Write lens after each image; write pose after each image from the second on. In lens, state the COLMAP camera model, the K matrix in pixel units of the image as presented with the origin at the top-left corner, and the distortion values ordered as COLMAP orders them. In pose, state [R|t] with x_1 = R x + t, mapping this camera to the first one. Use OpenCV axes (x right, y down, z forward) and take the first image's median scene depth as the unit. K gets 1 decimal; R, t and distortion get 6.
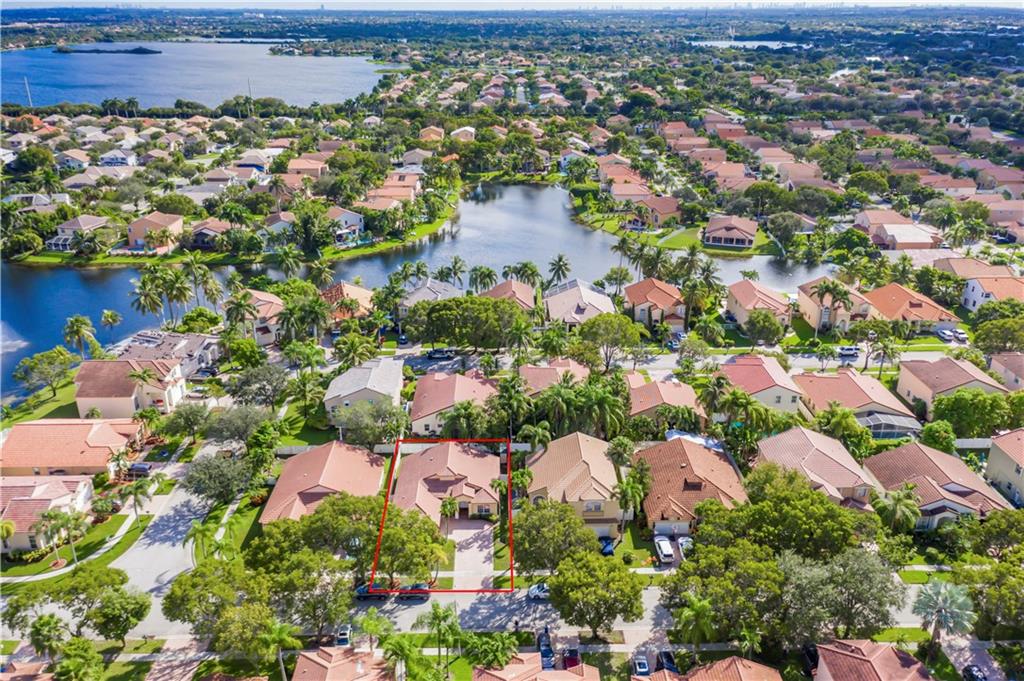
lens RADIAL K [[839.5, 0, 512.0], [0, 839.5, 340.5], [0, 0, 1]] dist [0.008375, 0.004899]
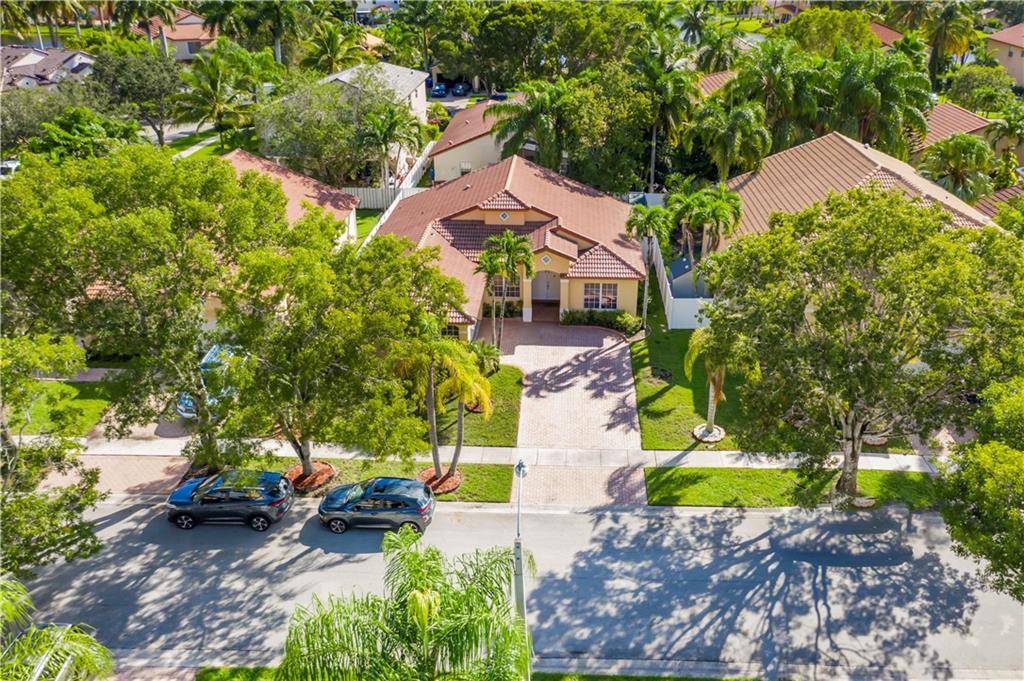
lens RADIAL K [[827.3, 0, 541.1], [0, 827.3, 341.0], [0, 0, 1]] dist [0.034607, 0.000879]
pose [[0.998599, 0.027419, -0.045249, -0.046702], [-0.024246, 0.997305, 0.069242, 0.212687], [0.047025, -0.068047, 0.996573, 0.693199]]
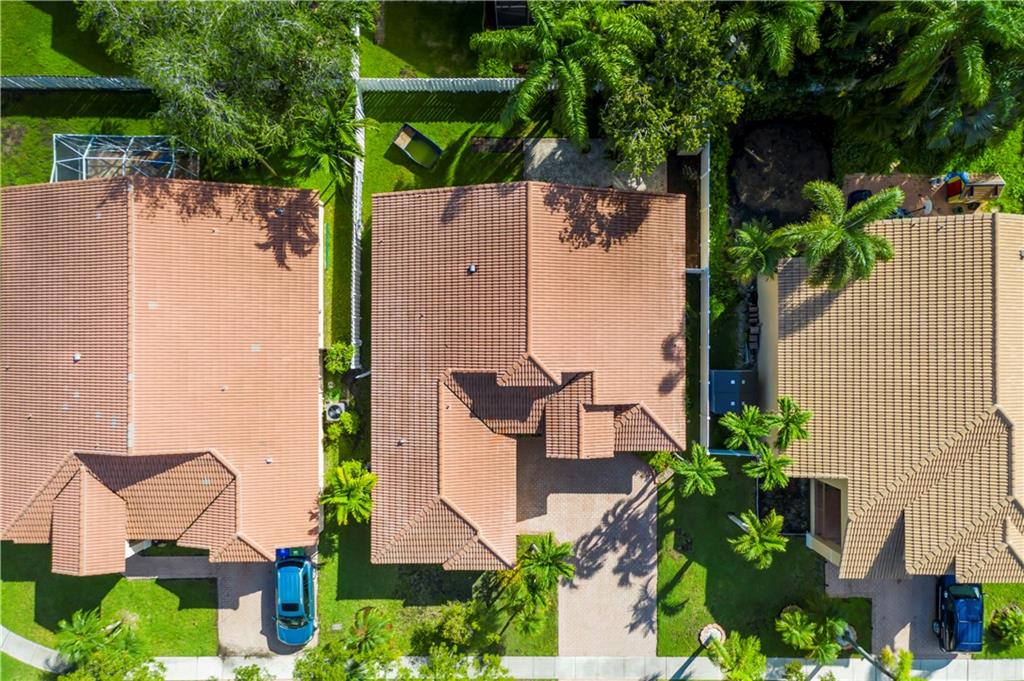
lens RADIAL K [[839.5, 0, 512.0], [0, 839.5, 340.5], [0, 0, 1]] dist [0.008375, 0.004899]
pose [[0.999795, 0.015782, -0.012683, -0.087857], [0.006068, 0.364051, 0.931359, -0.153595], [0.019316, -0.931245, 0.363880, 0.992988]]
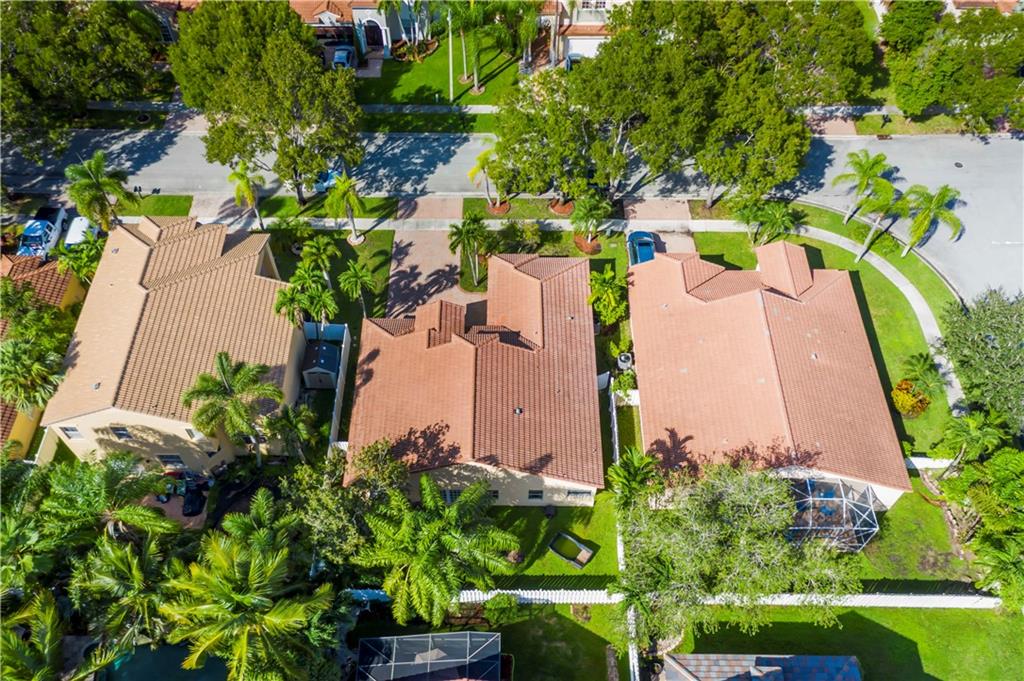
lens RADIAL K [[809.7, 0, 512.0], [0, 809.7, 340.5], [0, 0, 1]] dist [-0.003913, -0.002638]
pose [[-0.999898, -0.014273, -0.000723, -0.104704], [-0.003930, 0.225983, 0.974123, -0.262643], [-0.013740, 0.974027, -0.226016, 1.202421]]
